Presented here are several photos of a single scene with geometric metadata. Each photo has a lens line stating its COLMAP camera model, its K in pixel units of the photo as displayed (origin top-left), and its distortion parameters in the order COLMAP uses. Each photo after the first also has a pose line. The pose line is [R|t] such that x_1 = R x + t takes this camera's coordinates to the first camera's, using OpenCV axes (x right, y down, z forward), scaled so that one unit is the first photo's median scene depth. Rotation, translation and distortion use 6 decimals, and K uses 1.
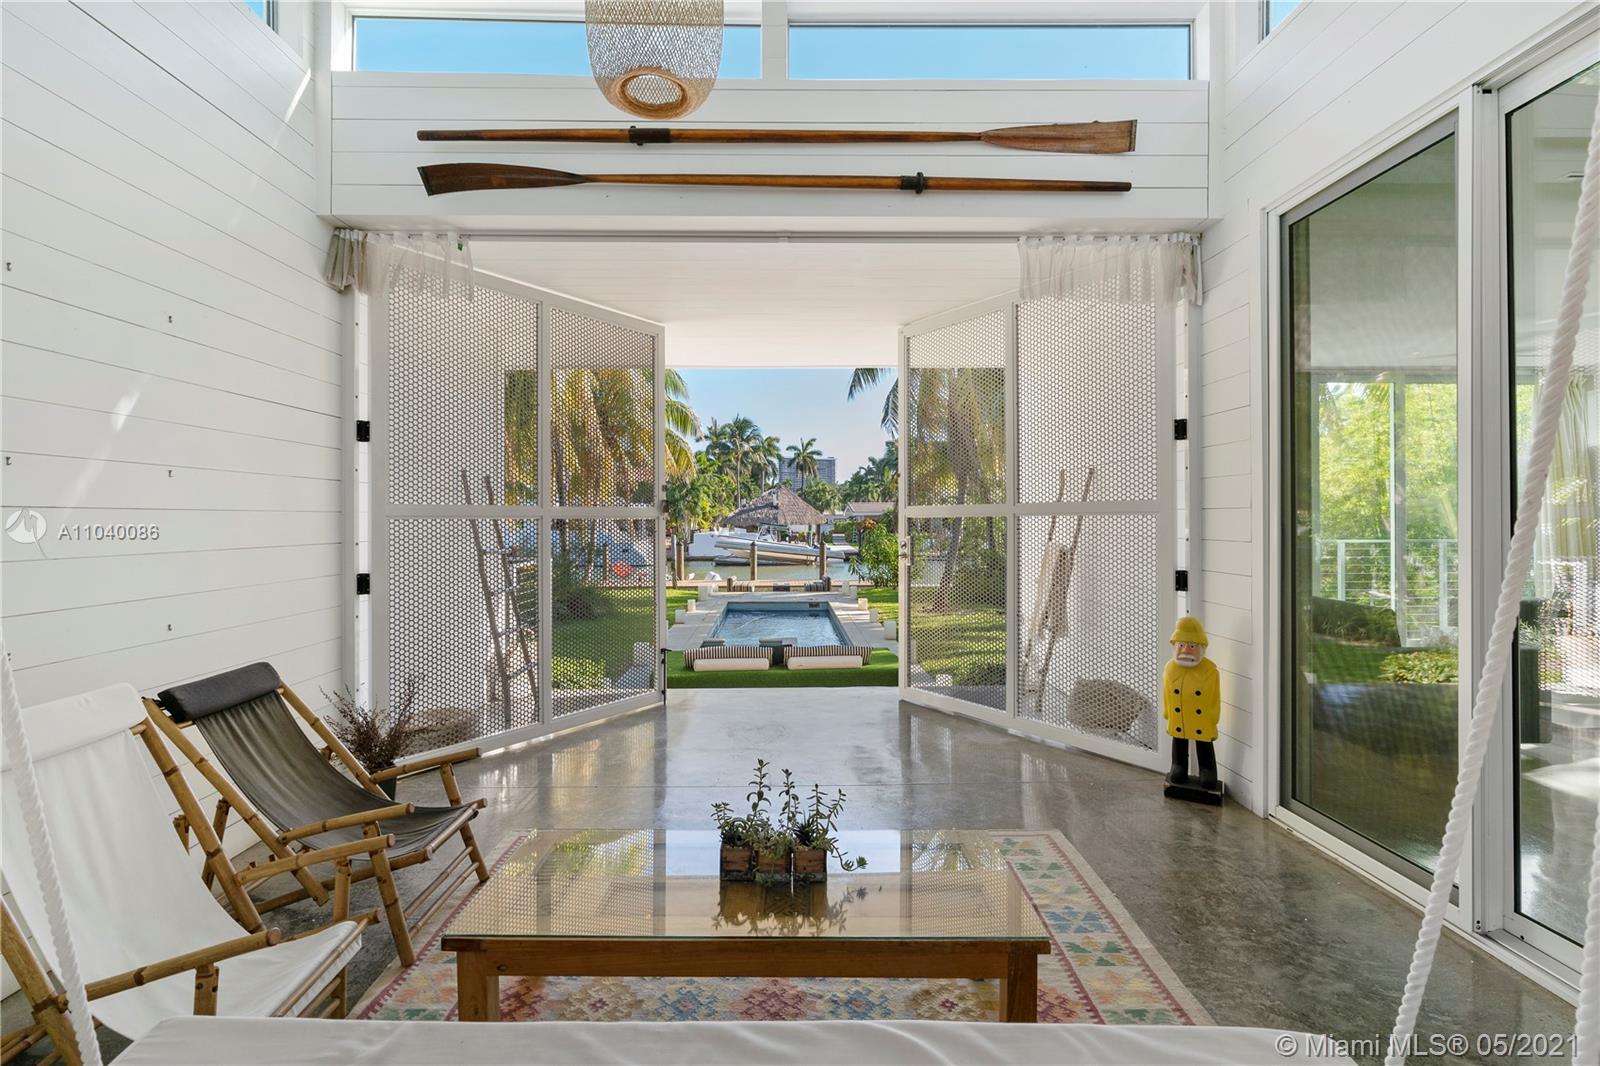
lens RADIAL K [[733.0, 0, 800.0], [0, 733.0, 533.0], [0, 0, 1]] dist [0.000071, -0.000037]
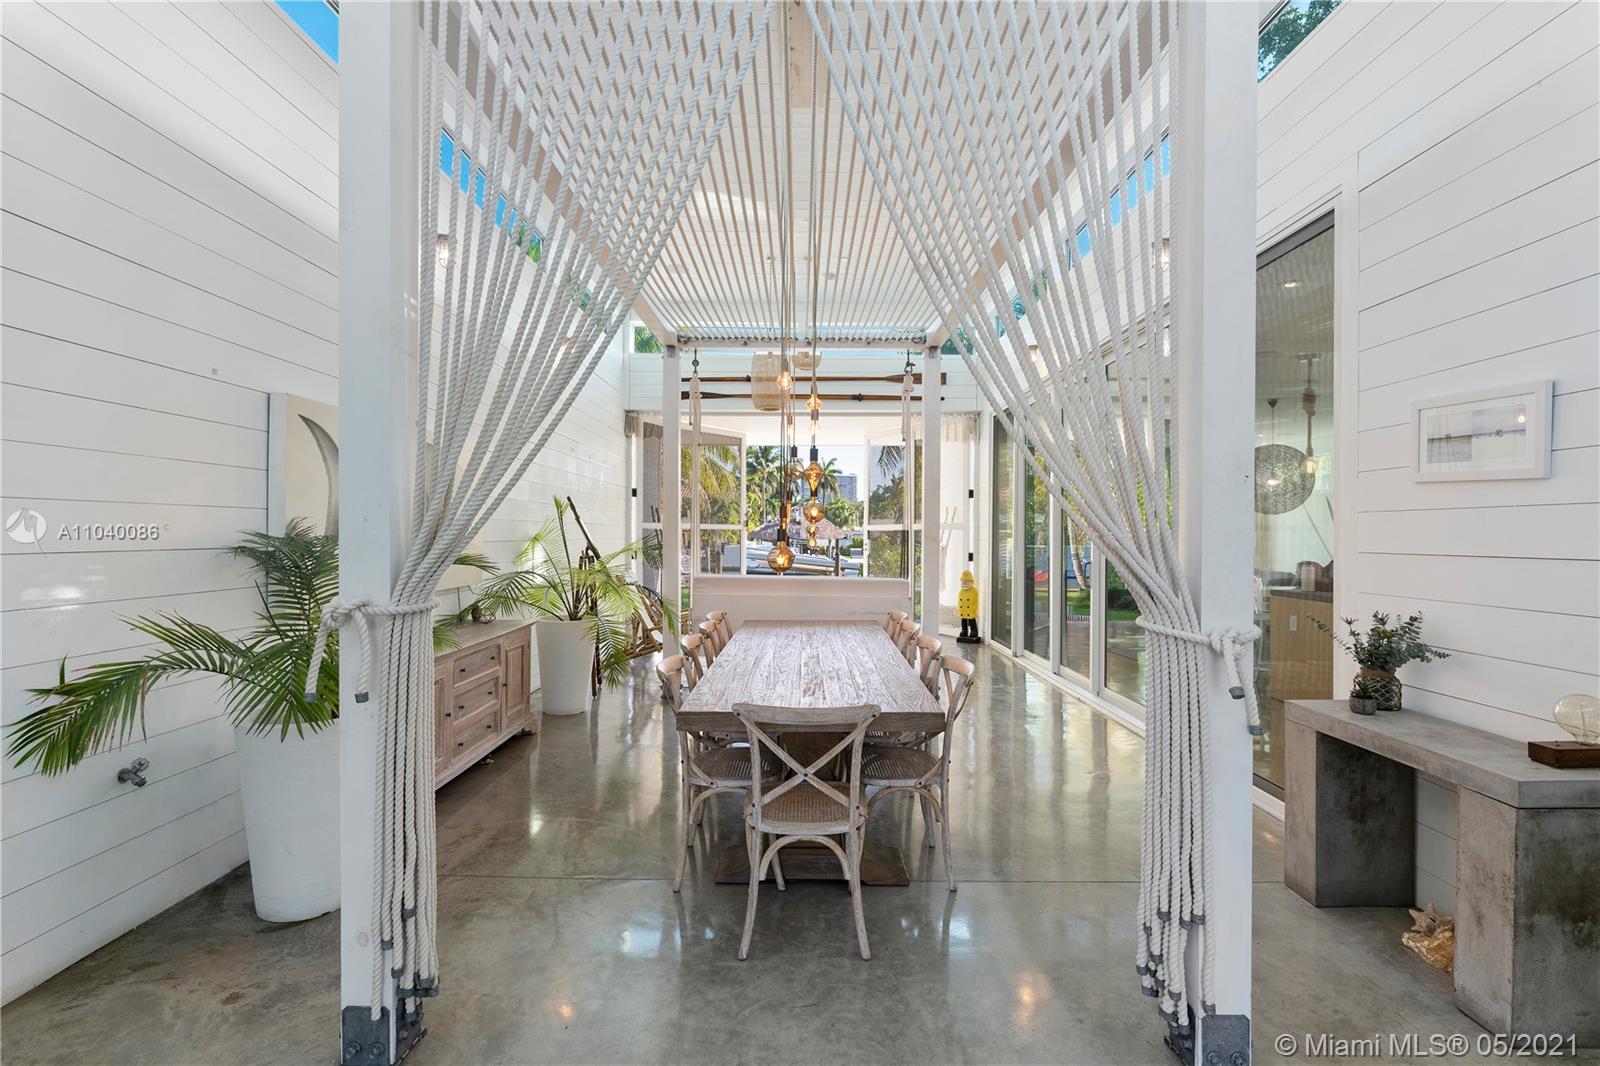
lens RADIAL K [[733.0, 0, 800.0], [0, 733.0, 533.0], [0, 0, 1]] dist [0.000071, -0.000037]
pose [[0.999520, 0.008600, -0.029771, 0.002313], [-0.009231, 0.999734, -0.021124, 0.003029], [0.029582, 0.021389, 0.999333, -0.100386]]
